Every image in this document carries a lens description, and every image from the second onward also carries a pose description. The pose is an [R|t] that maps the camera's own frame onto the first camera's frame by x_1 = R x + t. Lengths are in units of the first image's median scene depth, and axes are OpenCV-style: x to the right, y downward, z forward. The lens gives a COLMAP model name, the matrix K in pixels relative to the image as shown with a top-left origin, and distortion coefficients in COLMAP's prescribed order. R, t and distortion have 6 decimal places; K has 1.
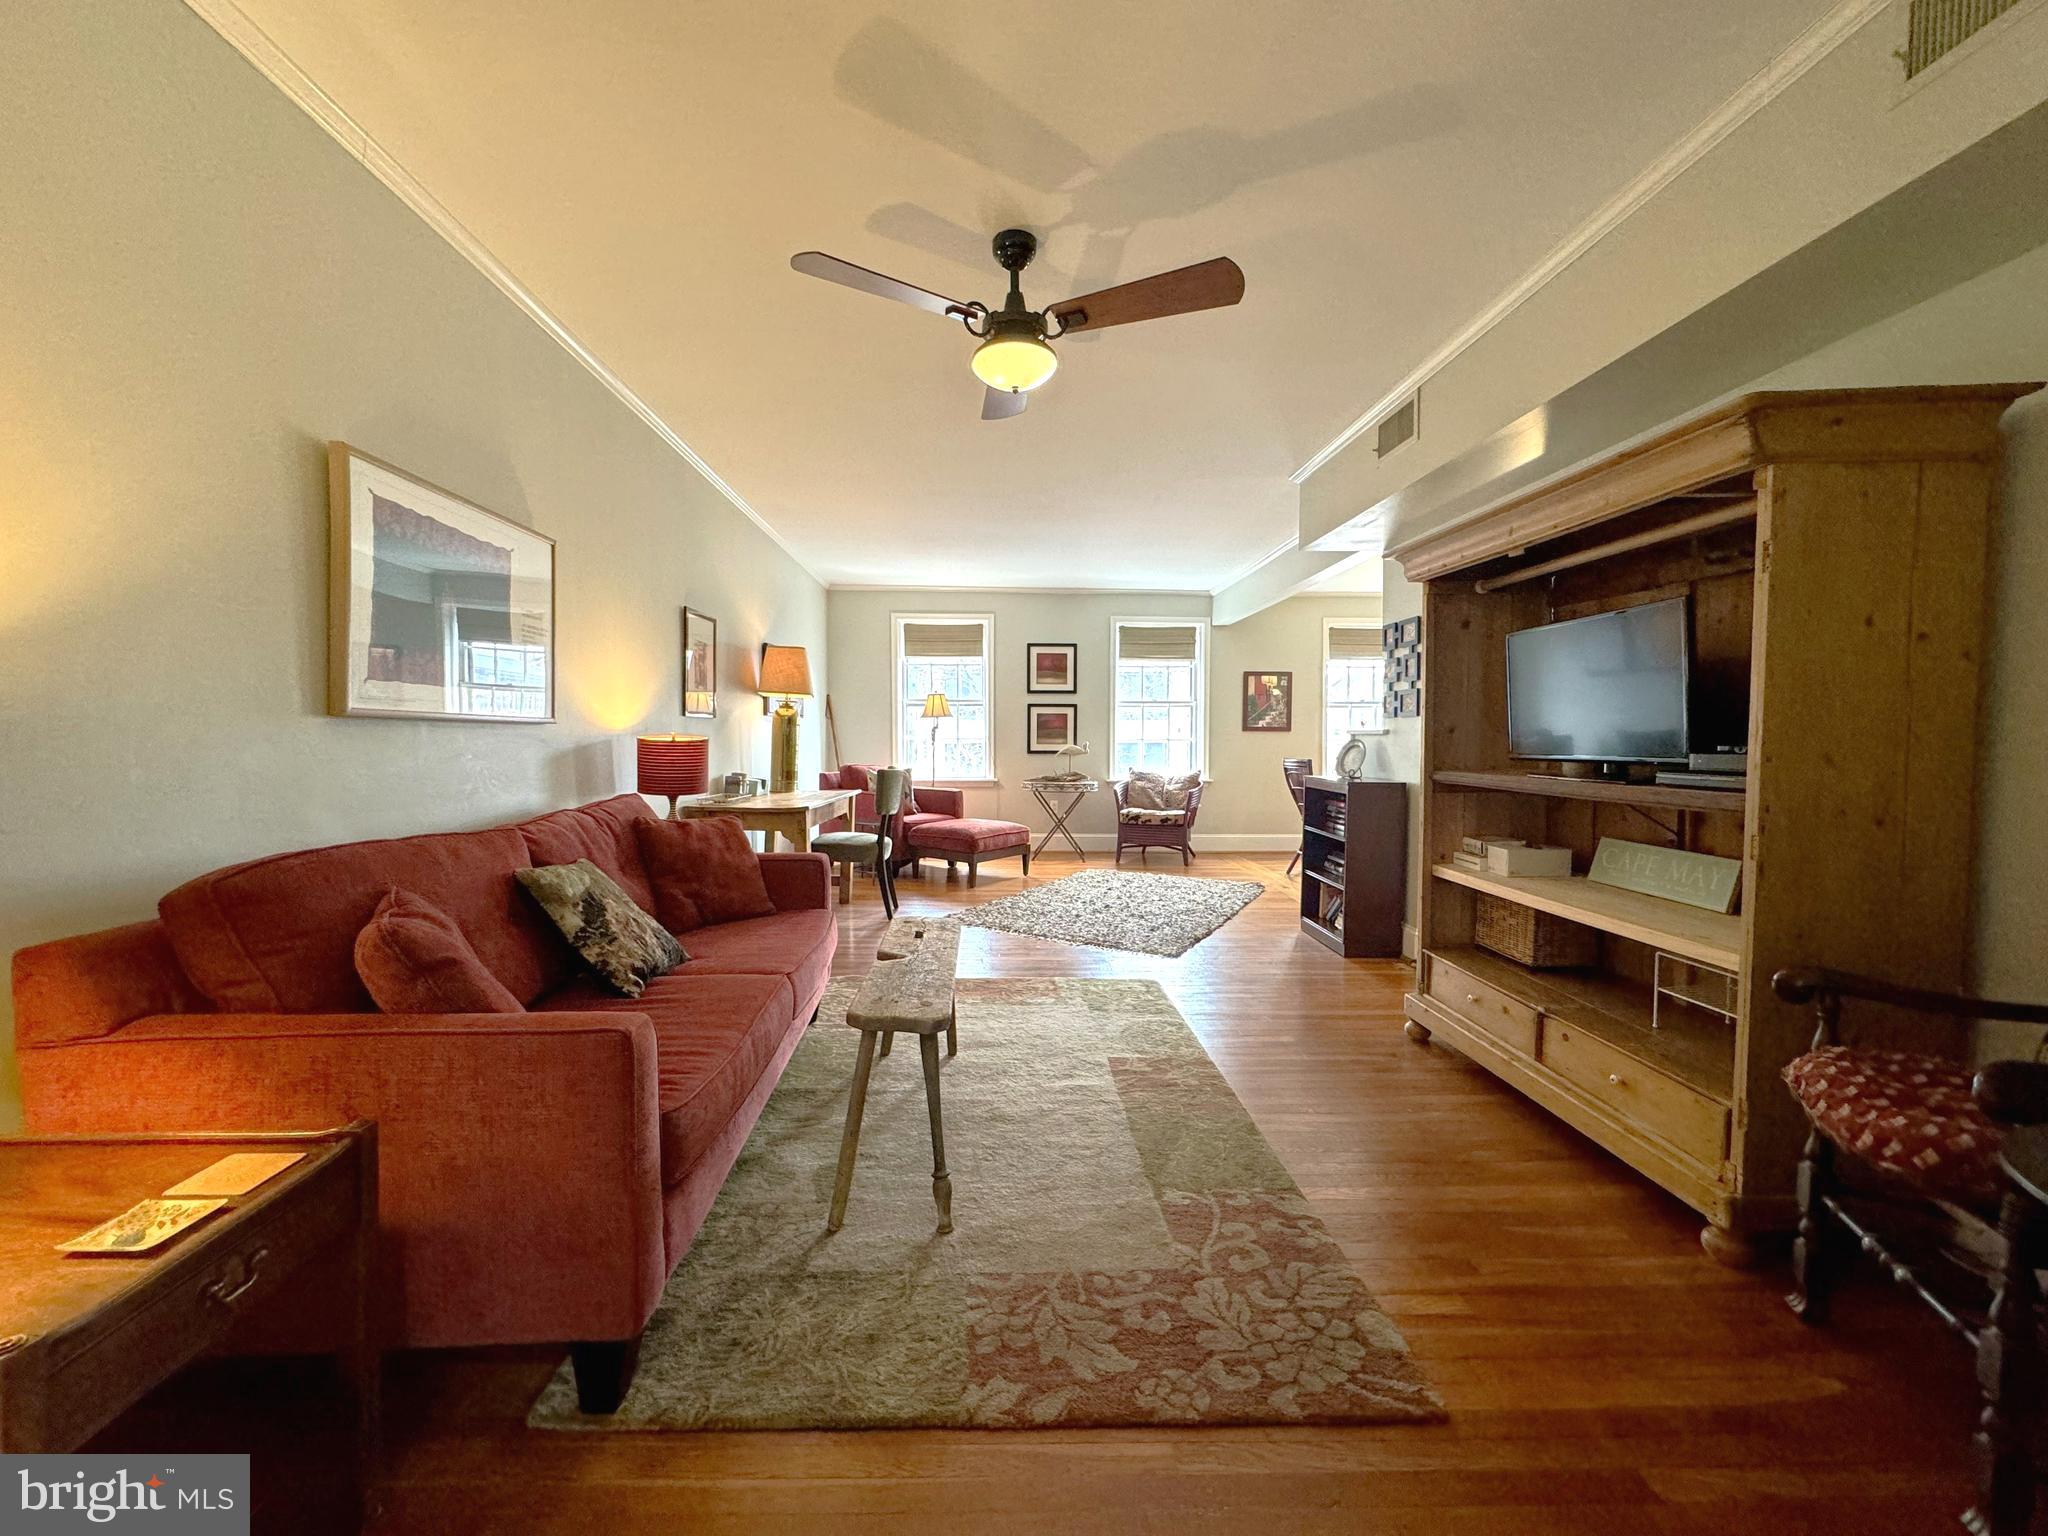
lens RADIAL K [[815.8, 0, 1023.6], [0, 815.8, 766.5], [0, 0, 1]] dist [-0.002079, -0.000122]
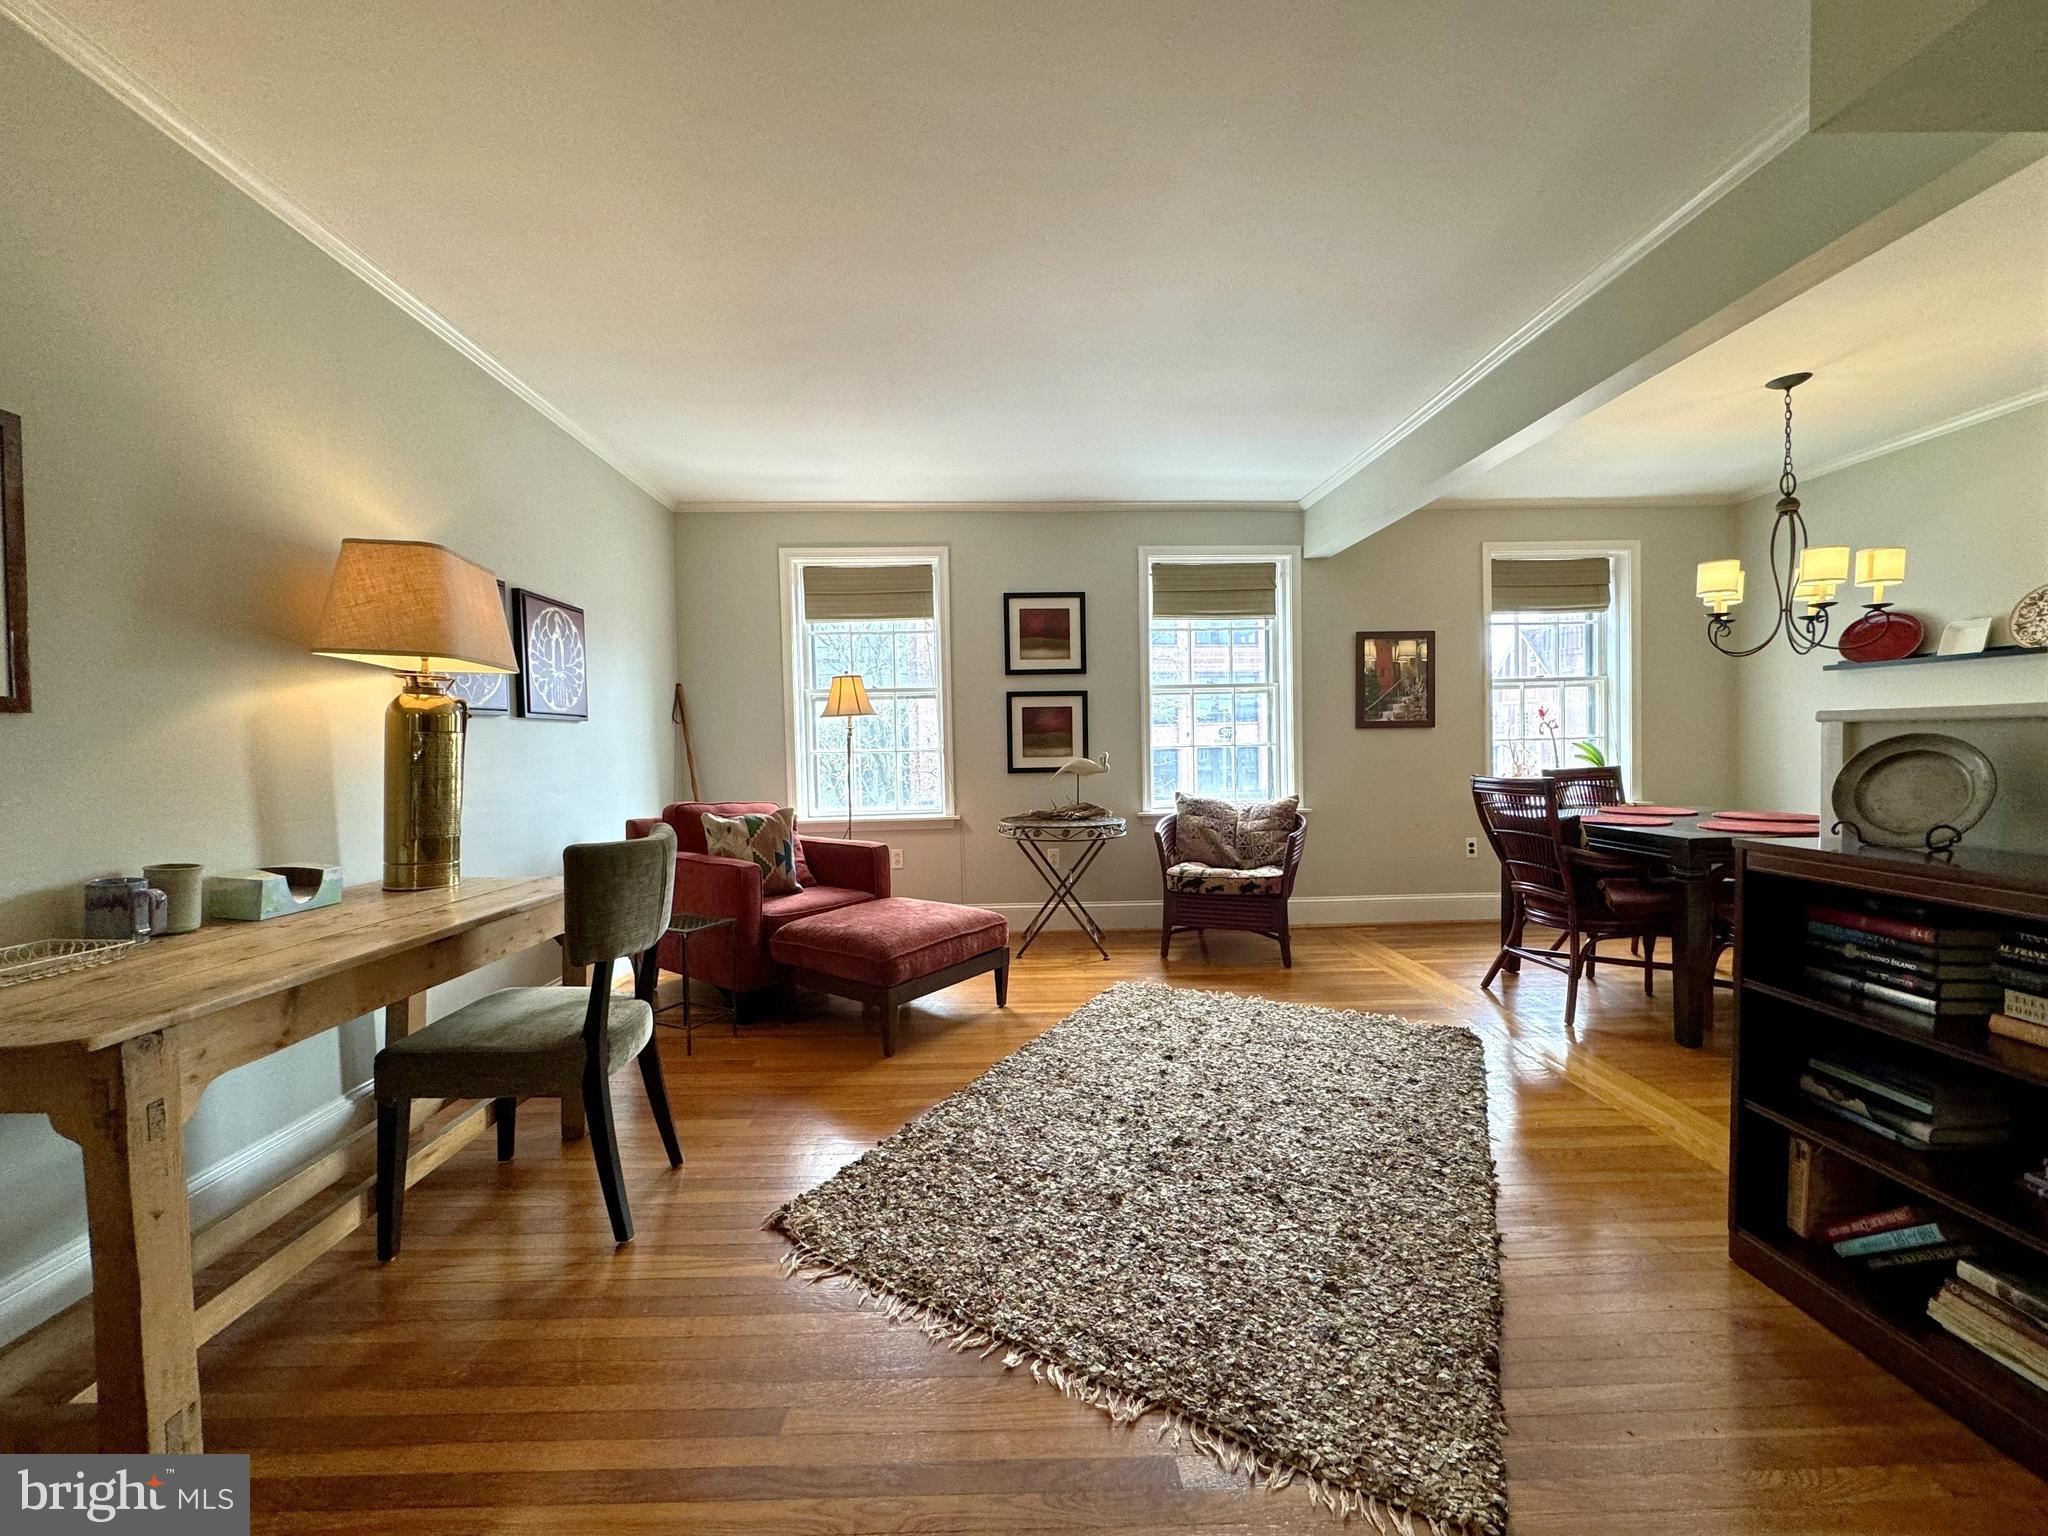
lens RADIAL K [[815.8, 0, 1023.6], [0, 815.8, 766.5], [0, 0, 1]] dist [-0.002079, -0.000122]
pose [[0.999758, -0.021842, -0.002718, 0.023497], [0.021815, 0.999715, -0.009678, -0.019120], [0.002928, 0.009617, 0.999949, 0.501554]]
